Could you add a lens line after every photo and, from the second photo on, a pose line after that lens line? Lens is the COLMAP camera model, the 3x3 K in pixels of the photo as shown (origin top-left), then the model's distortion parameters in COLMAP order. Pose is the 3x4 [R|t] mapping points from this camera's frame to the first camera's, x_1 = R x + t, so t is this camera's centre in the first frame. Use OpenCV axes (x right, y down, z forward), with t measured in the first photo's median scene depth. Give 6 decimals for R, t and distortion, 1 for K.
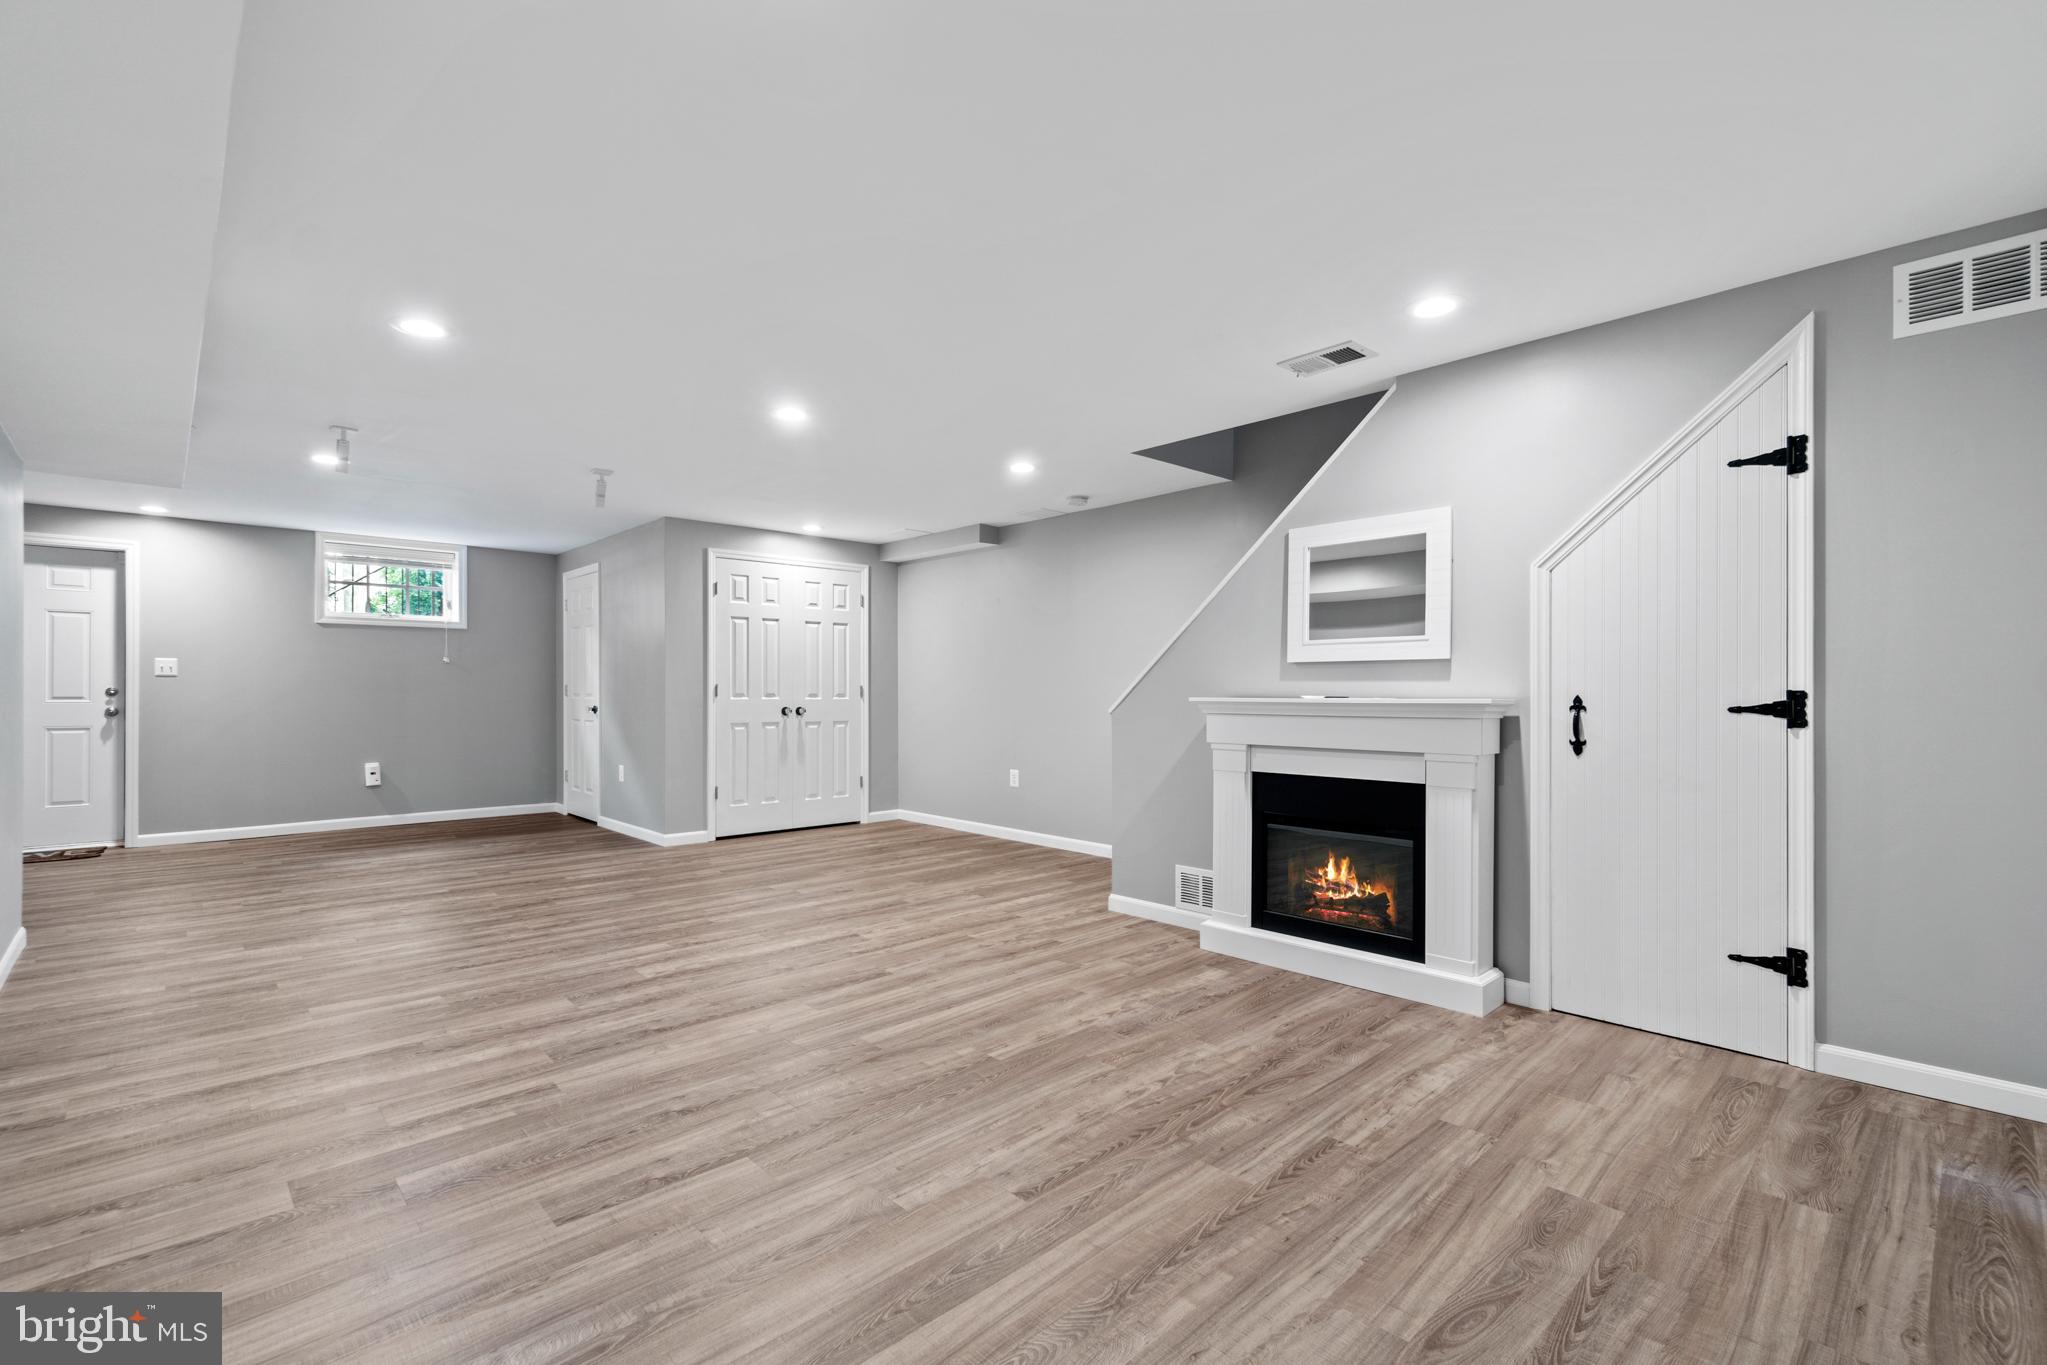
lens RADIAL K [[898.2, 0, 1014.6], [0, 898.2, 675.9], [0, 0, 1]] dist [0.009248, -0.000838]
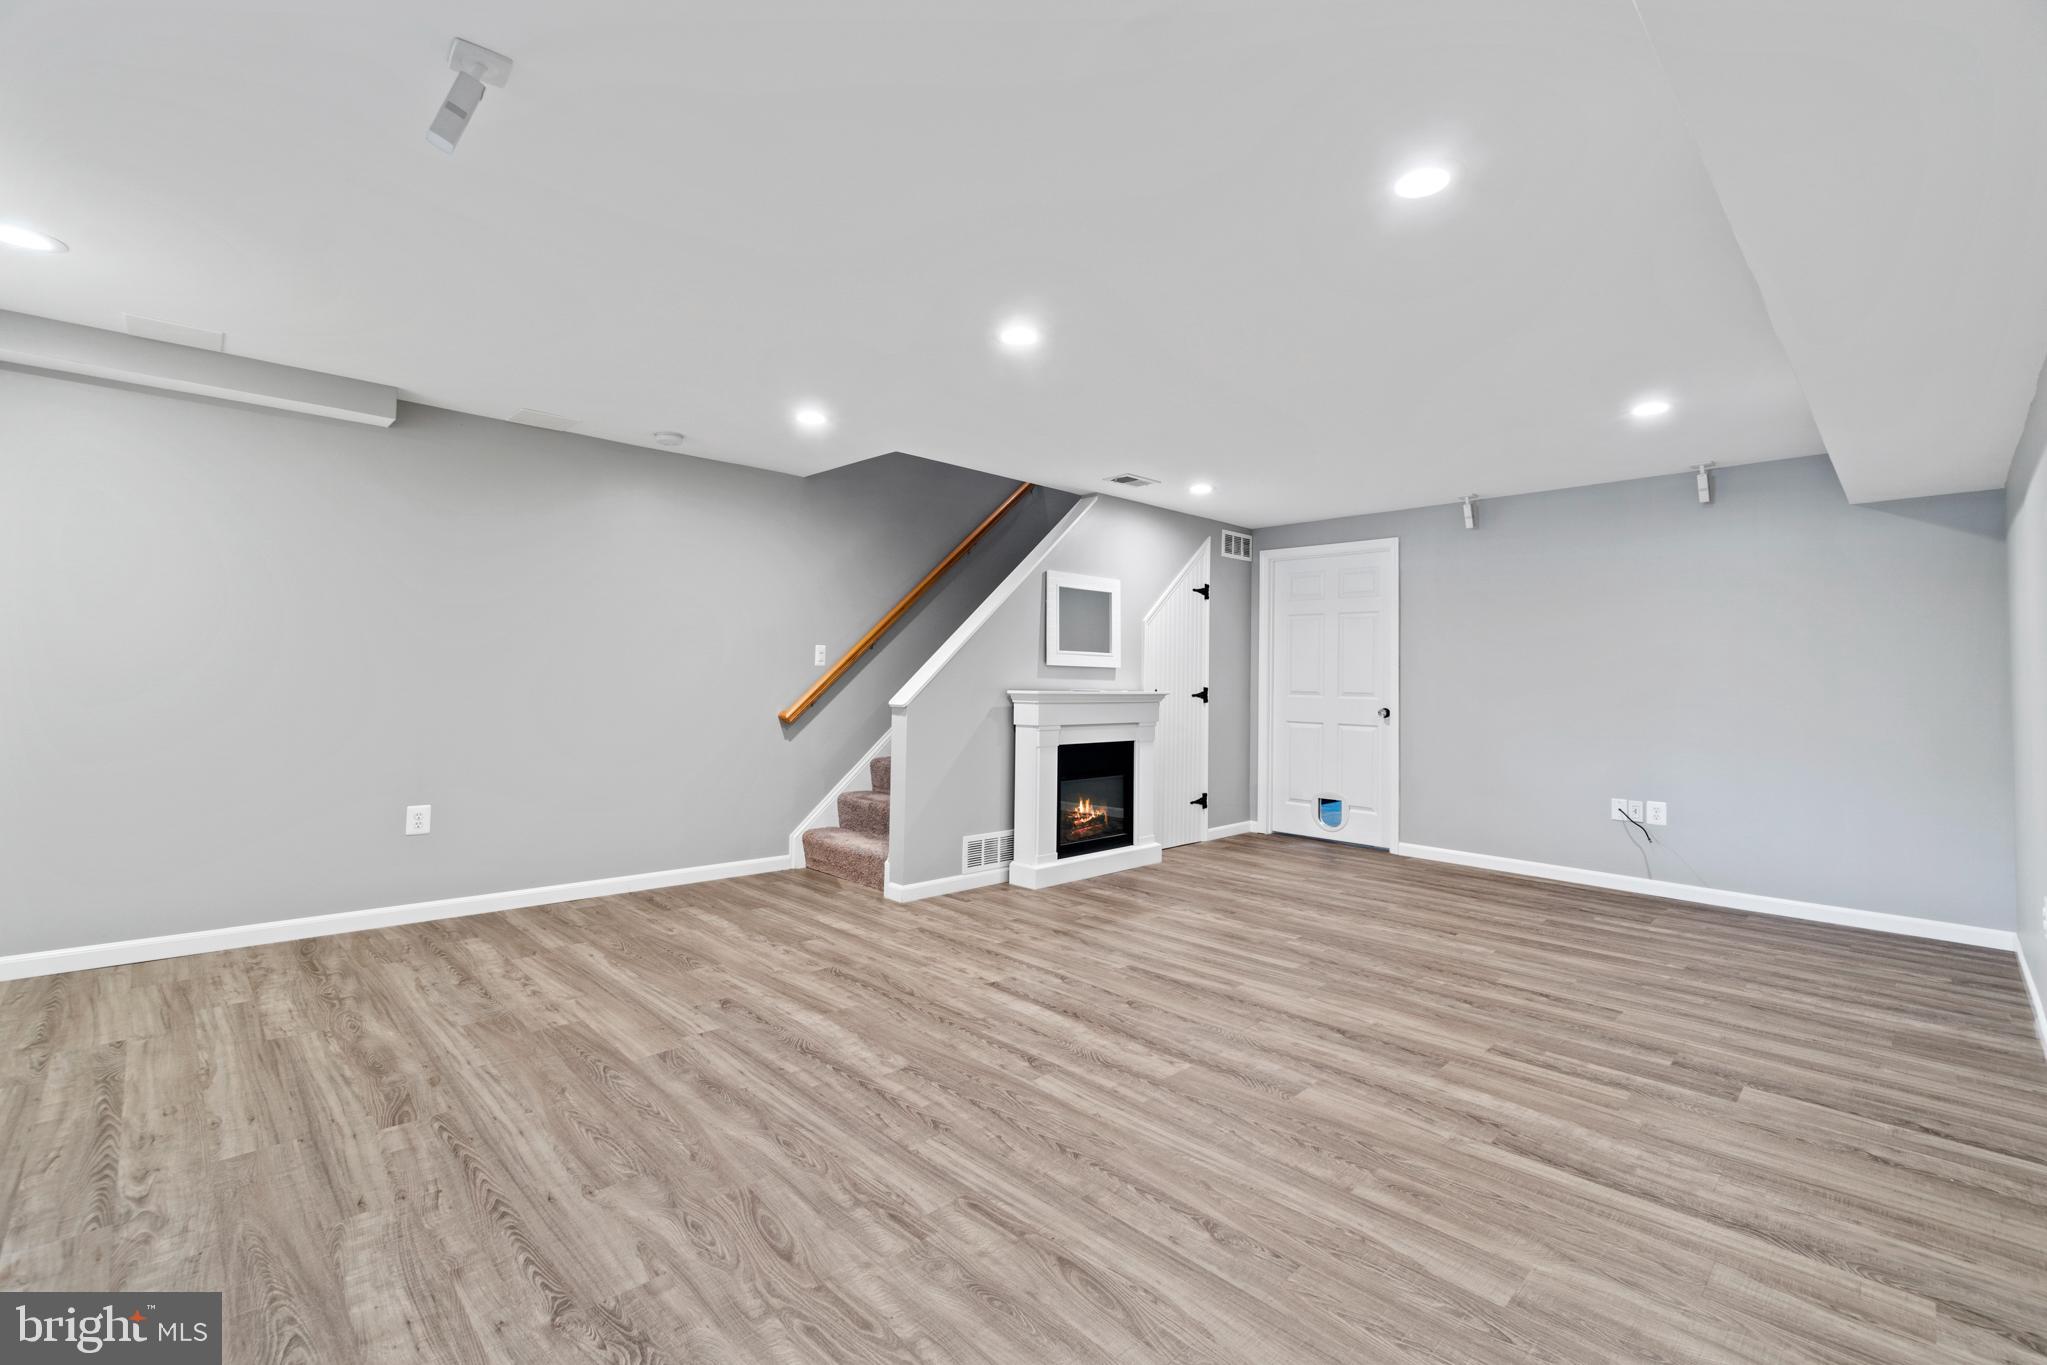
lens RADIAL K [[898.2, 0, 1003.2], [0, 898.2, 677.0], [0, 0, 1]] dist [0.009248, -0.000838]
pose [[-0.011988, 0.002610, 0.999925, -1.225988], [-0.035814, 0.999354, -0.003037, 0.010256], [-0.999287, -0.035848, -0.011887, 1.230460]]
